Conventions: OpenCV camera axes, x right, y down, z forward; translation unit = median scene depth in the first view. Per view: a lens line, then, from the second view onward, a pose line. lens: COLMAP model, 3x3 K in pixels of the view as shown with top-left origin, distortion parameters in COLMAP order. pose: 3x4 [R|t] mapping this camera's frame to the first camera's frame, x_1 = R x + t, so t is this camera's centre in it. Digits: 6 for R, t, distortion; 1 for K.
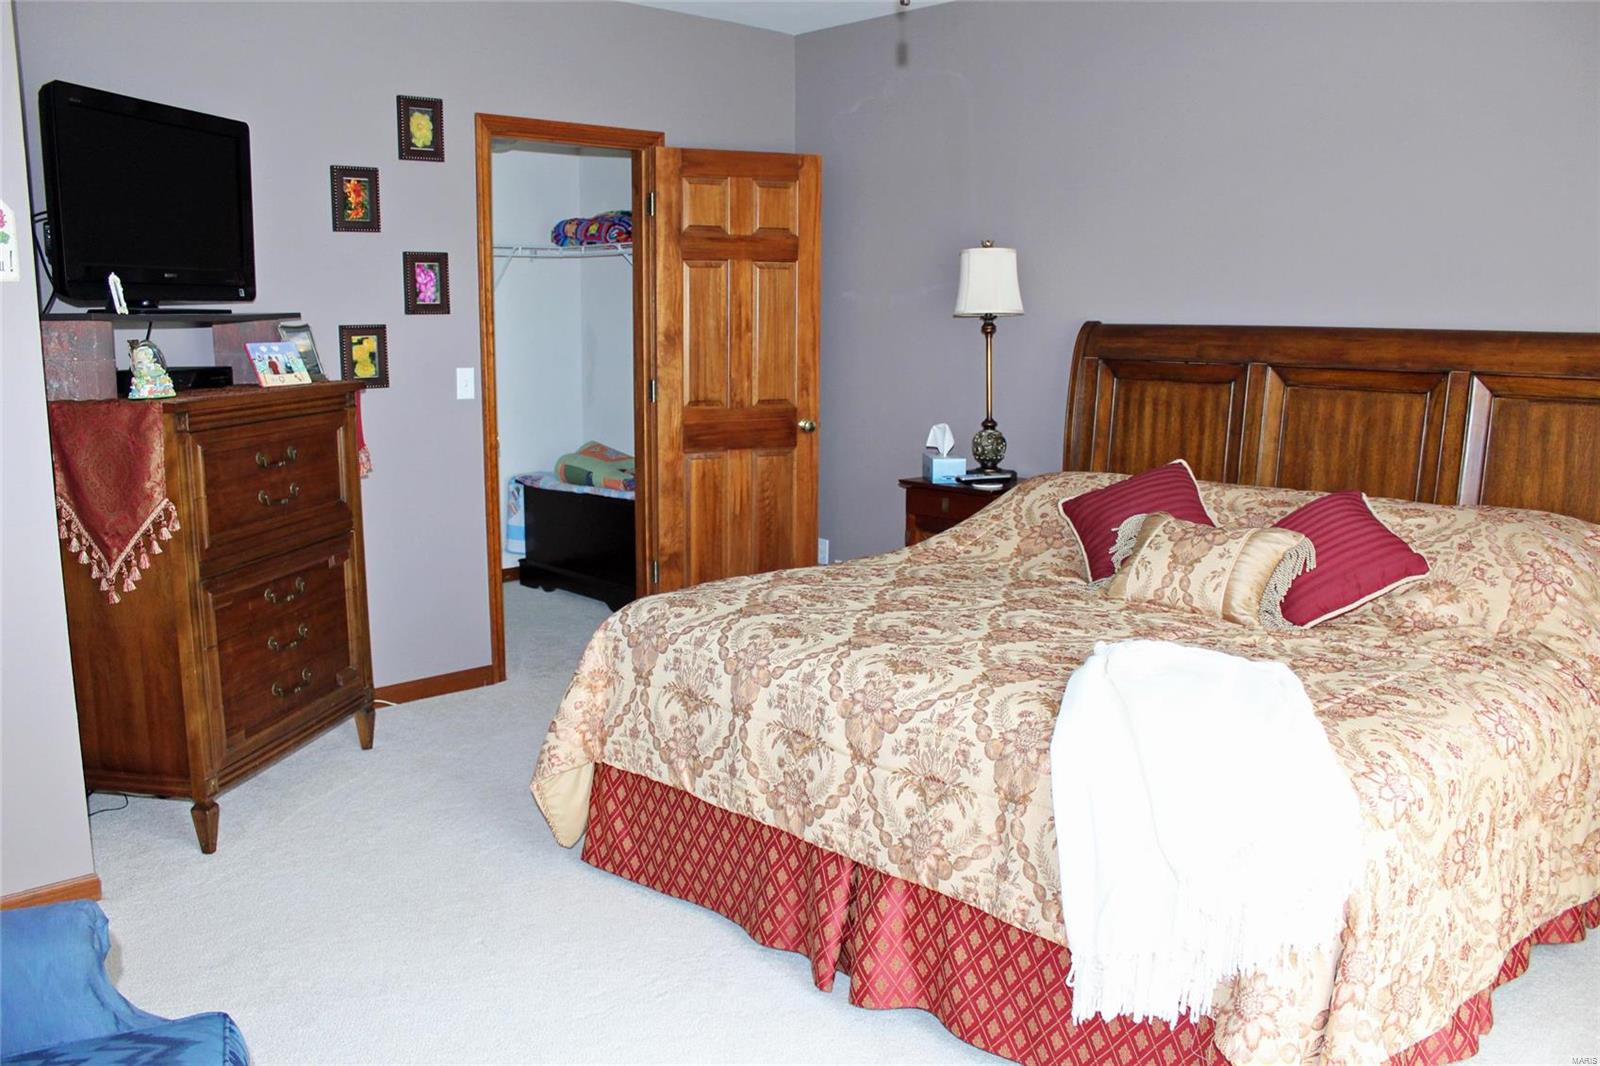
lens RADIAL K [[1352.3, 0, 803.8], [0, 1352.3, 558.6], [0, 0, 1]] dist [-0.172477, 0.156724]
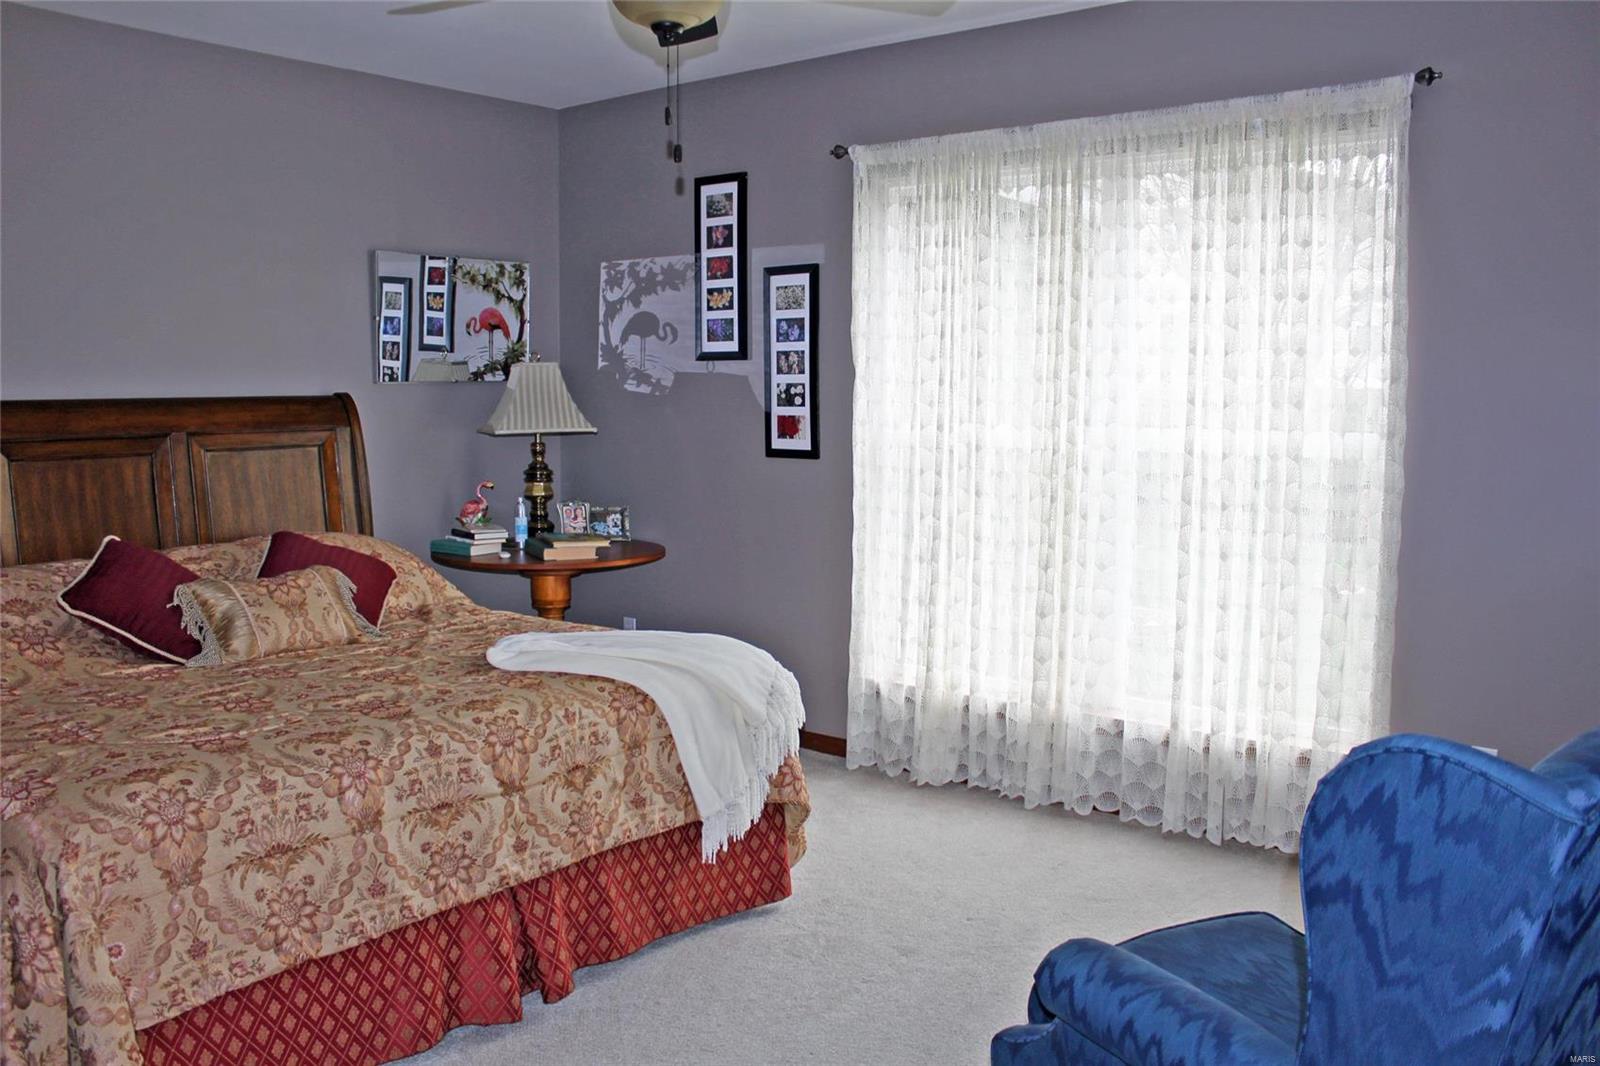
lens RADIAL K [[1352.3, 0, 803.8], [0, 1352.3, 558.6], [0, 0, 1]] dist [-0.172477, 0.156724]
pose [[-0.170644, -0.125889, 0.977258, -0.914022], [0.175480, 0.972067, 0.155862, -0.143406], [-0.969581, 0.198086, -0.143786, 0.781308]]
